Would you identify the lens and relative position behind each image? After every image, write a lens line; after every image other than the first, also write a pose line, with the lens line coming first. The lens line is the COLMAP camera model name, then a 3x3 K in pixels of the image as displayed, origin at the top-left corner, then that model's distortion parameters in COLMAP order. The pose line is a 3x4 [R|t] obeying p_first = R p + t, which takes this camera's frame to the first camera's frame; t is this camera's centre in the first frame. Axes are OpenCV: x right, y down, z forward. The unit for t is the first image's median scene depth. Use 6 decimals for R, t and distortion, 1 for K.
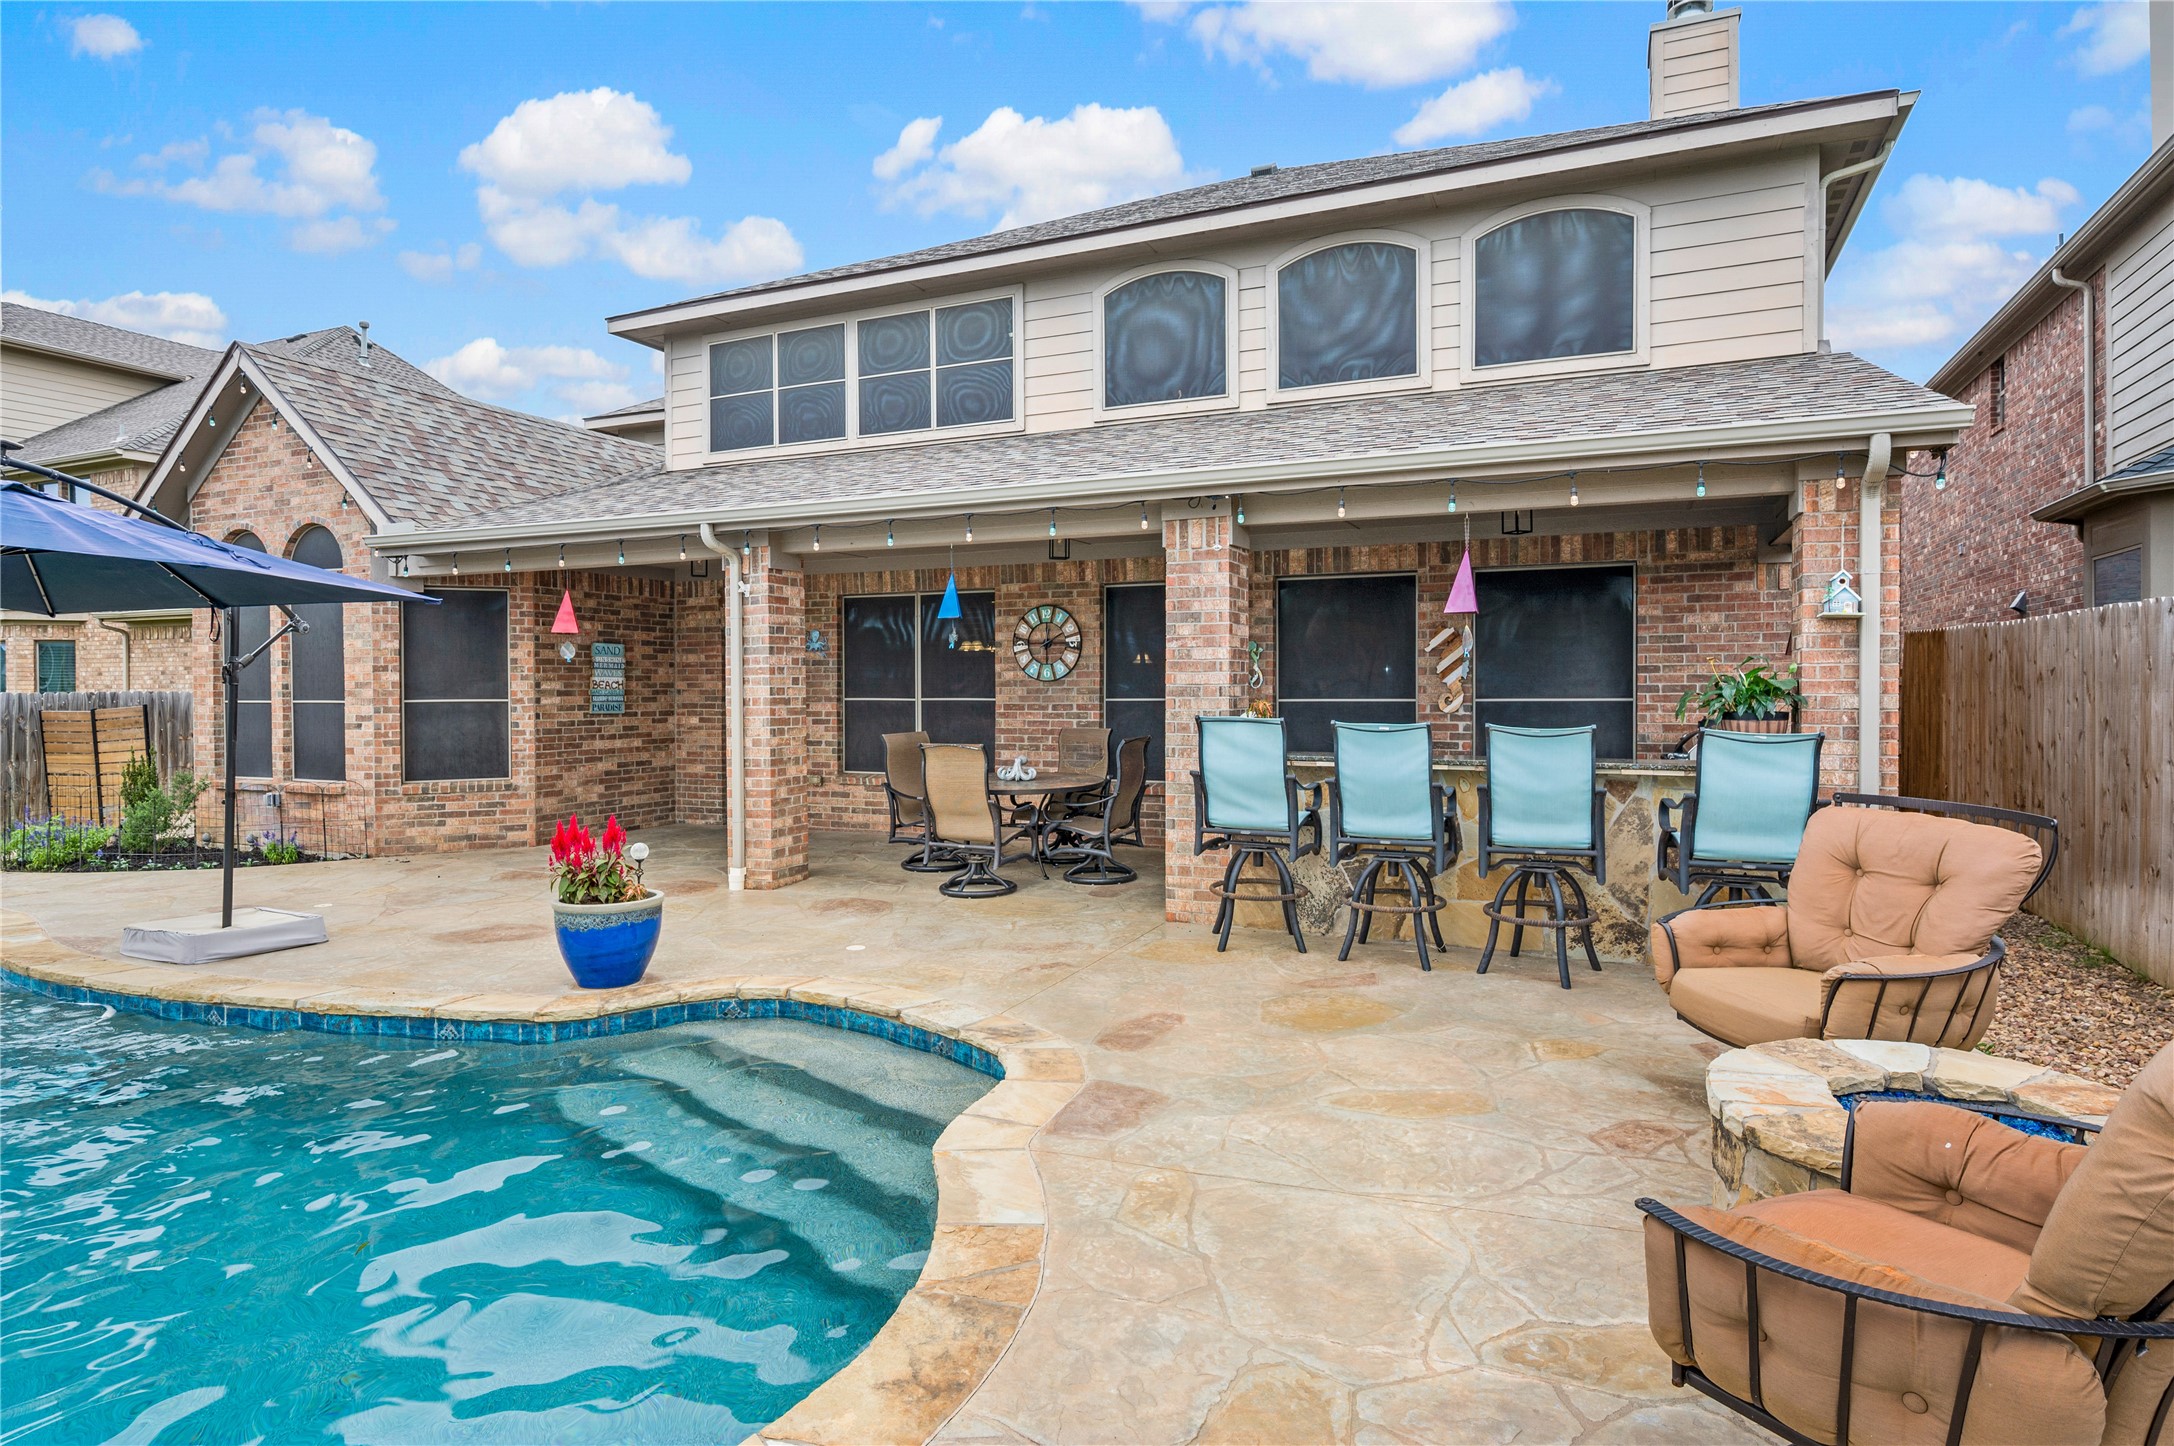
lens RADIAL K [[1166.7, 0, 1095.7], [0, 1166.7, 703.4], [0, 0, 1]] dist [-0.003333, -0.000384]
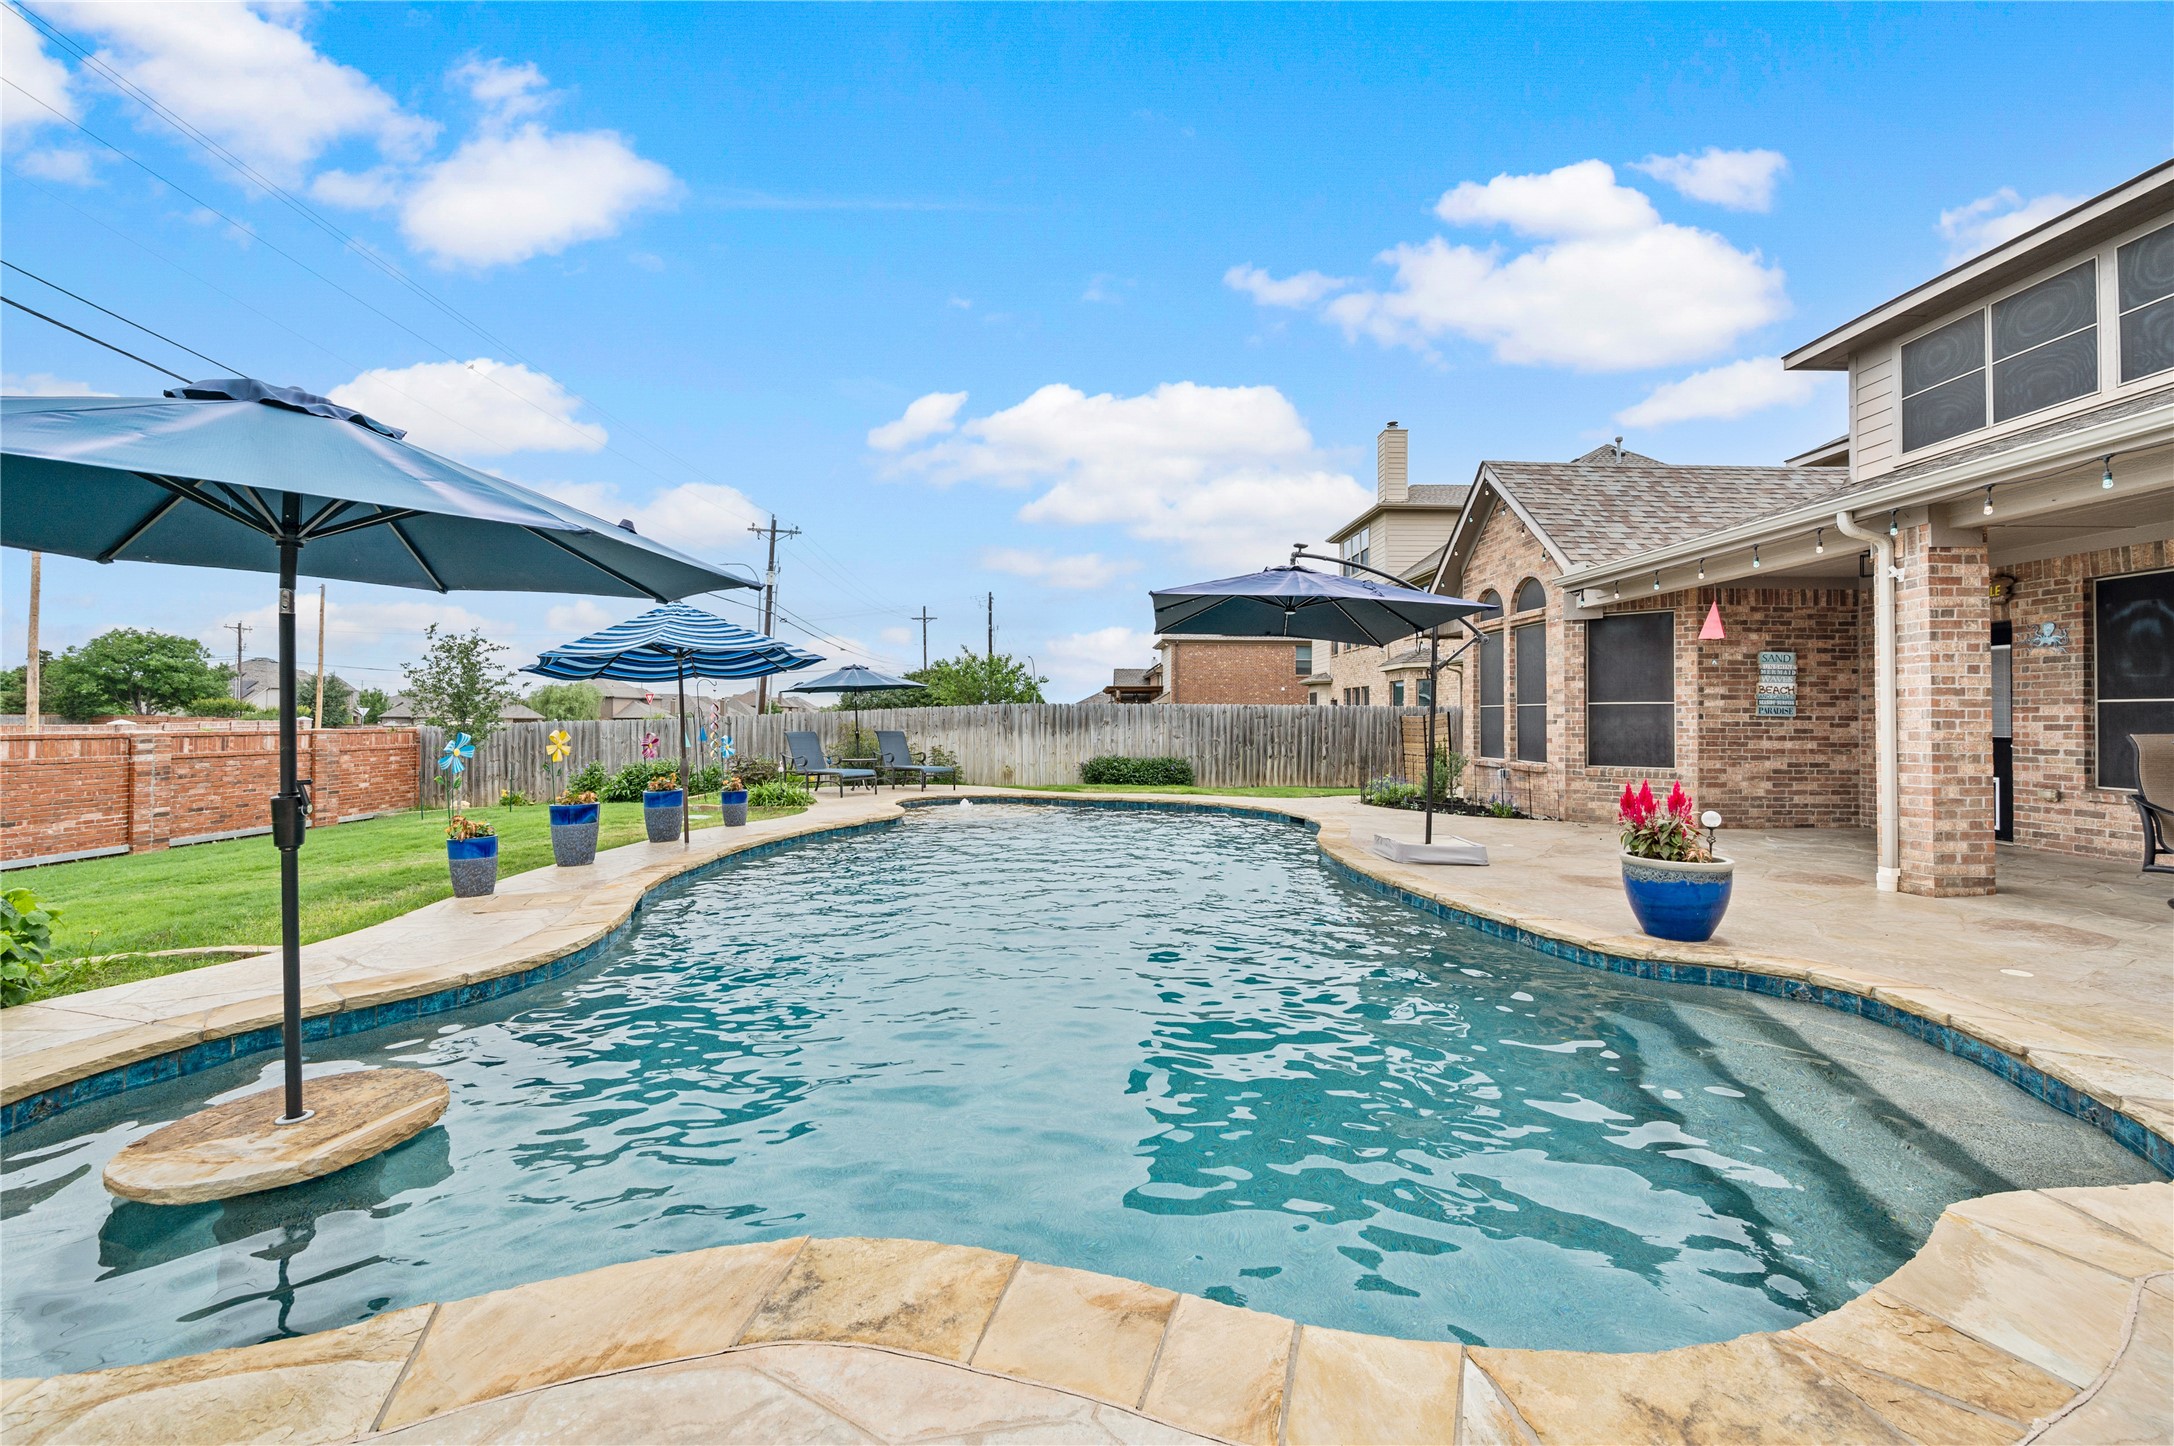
lens RADIAL K [[870.9, 0, 1093.4], [0, 870.9, 702.5], [0, 0, 1]] dist [-0.000620, 0.000099]
pose [[0.428159, -0.009239, -0.903656, 0.047276], [-0.019830, 0.999611, -0.019616, 0.027368], [0.903486, 0.026318, 0.427810, 0.088755]]
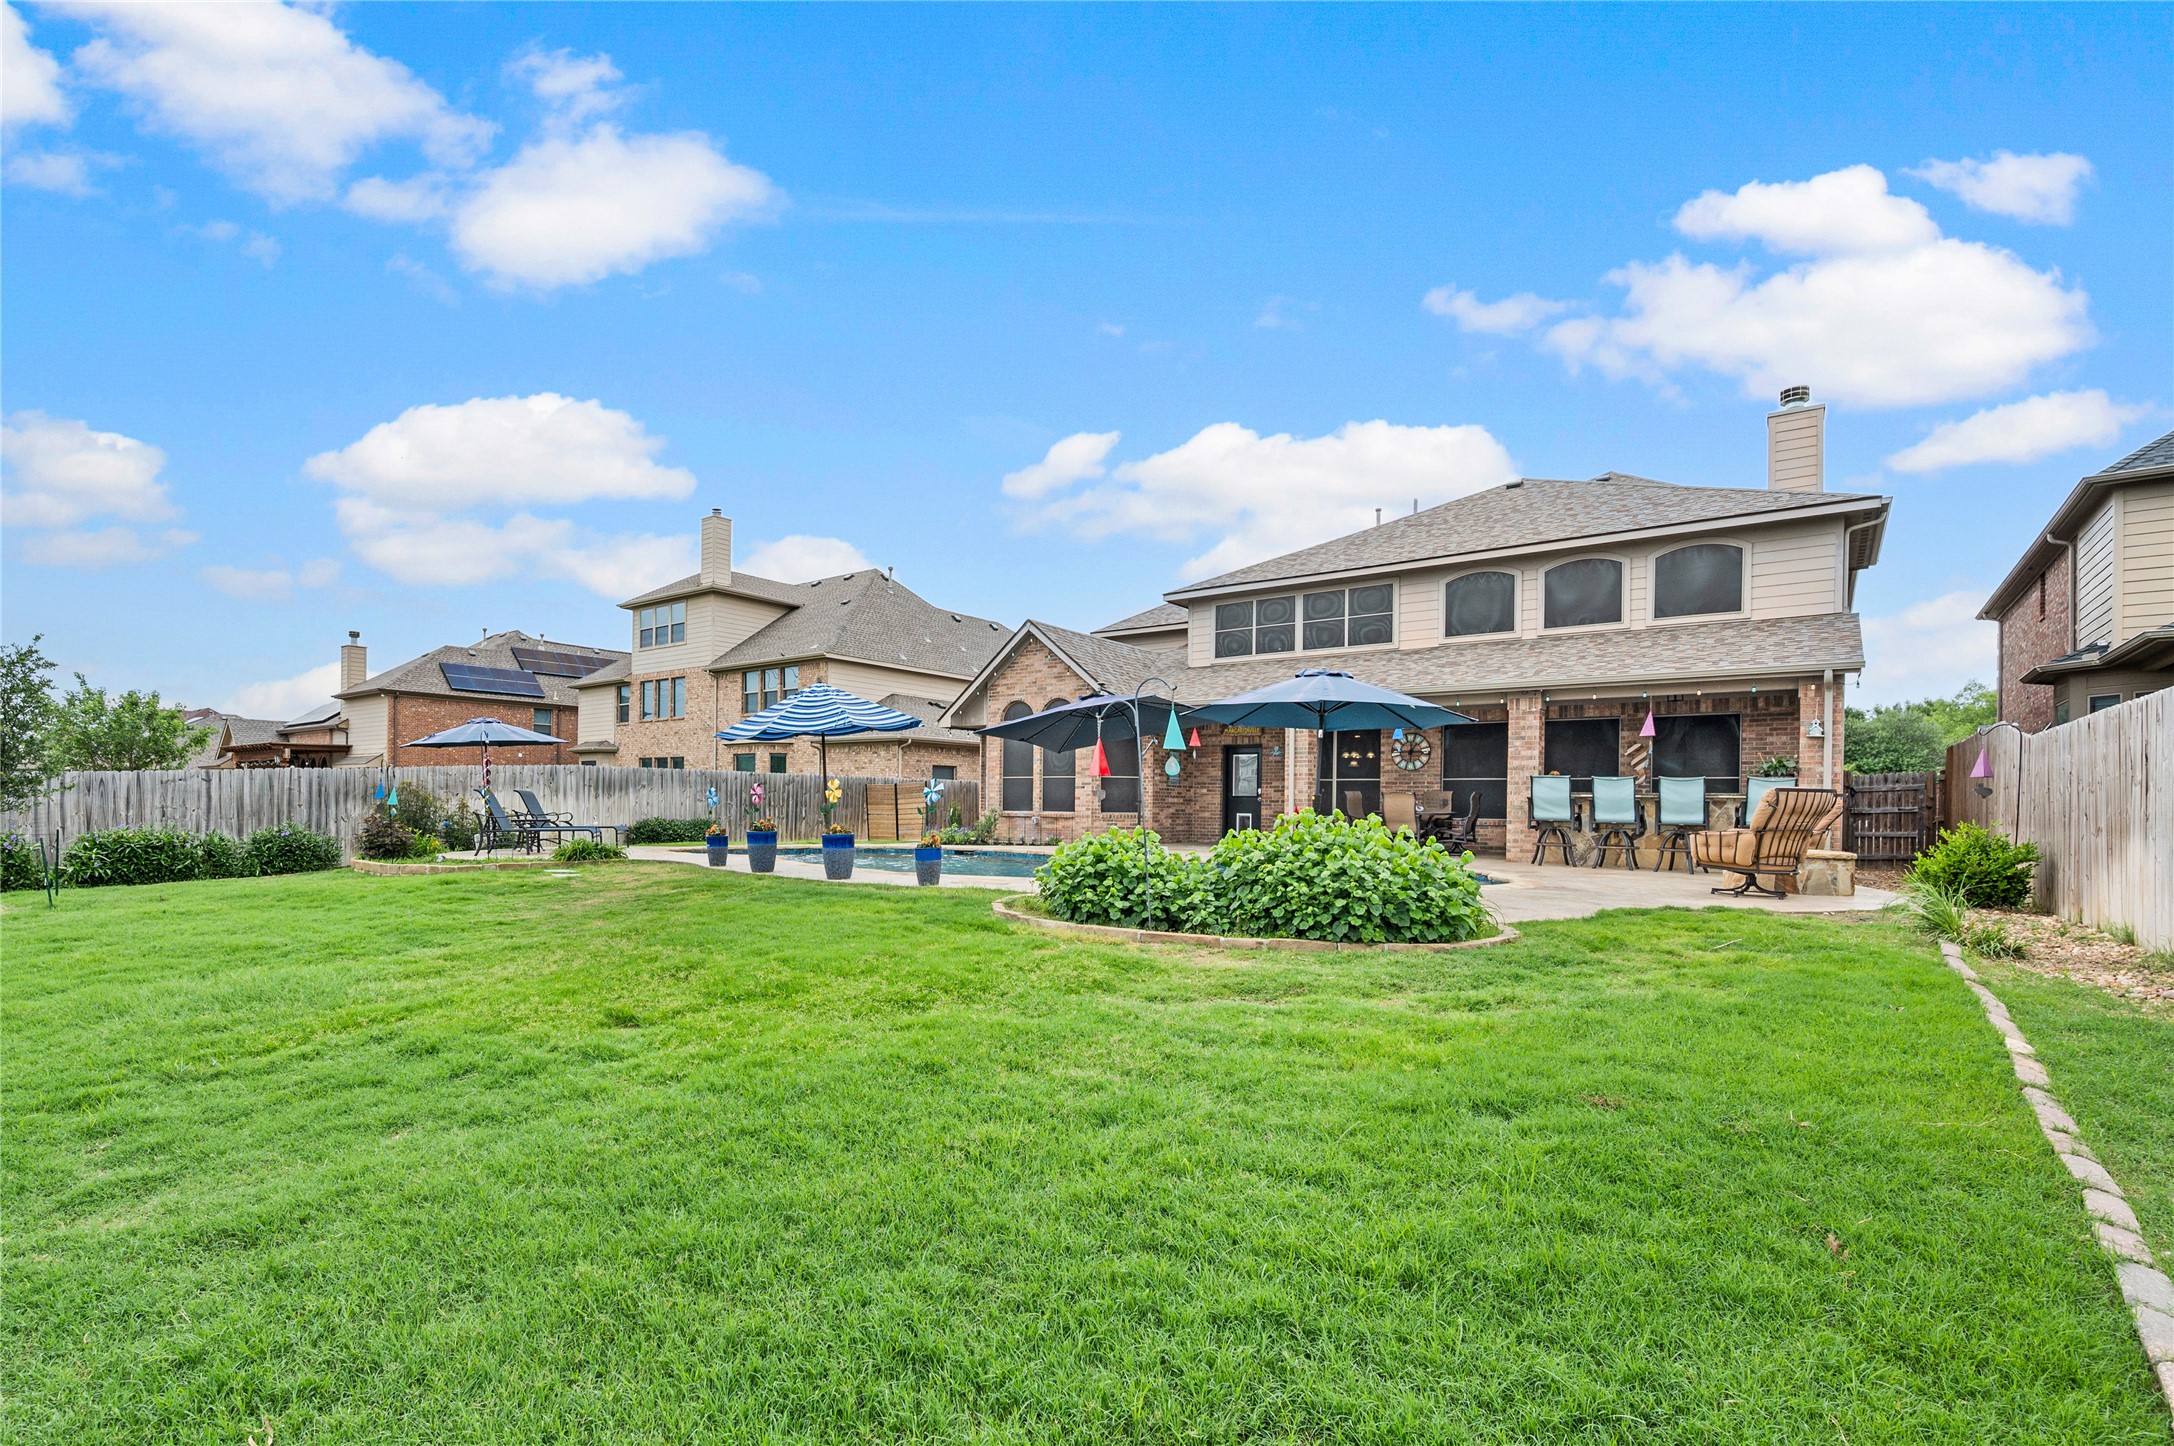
lens RADIAL K [[973.6, 0, 973.6], [0, 973.6, 802.3], [0, 0, 1]] dist [-0.000469, -0.000091]
pose [[0.958639, 0.017305, -0.284099, -0.299006], [-0.021081, 0.999725, -0.010238, 0.072926], [0.283844, 0.015804, 0.958740, -0.883720]]
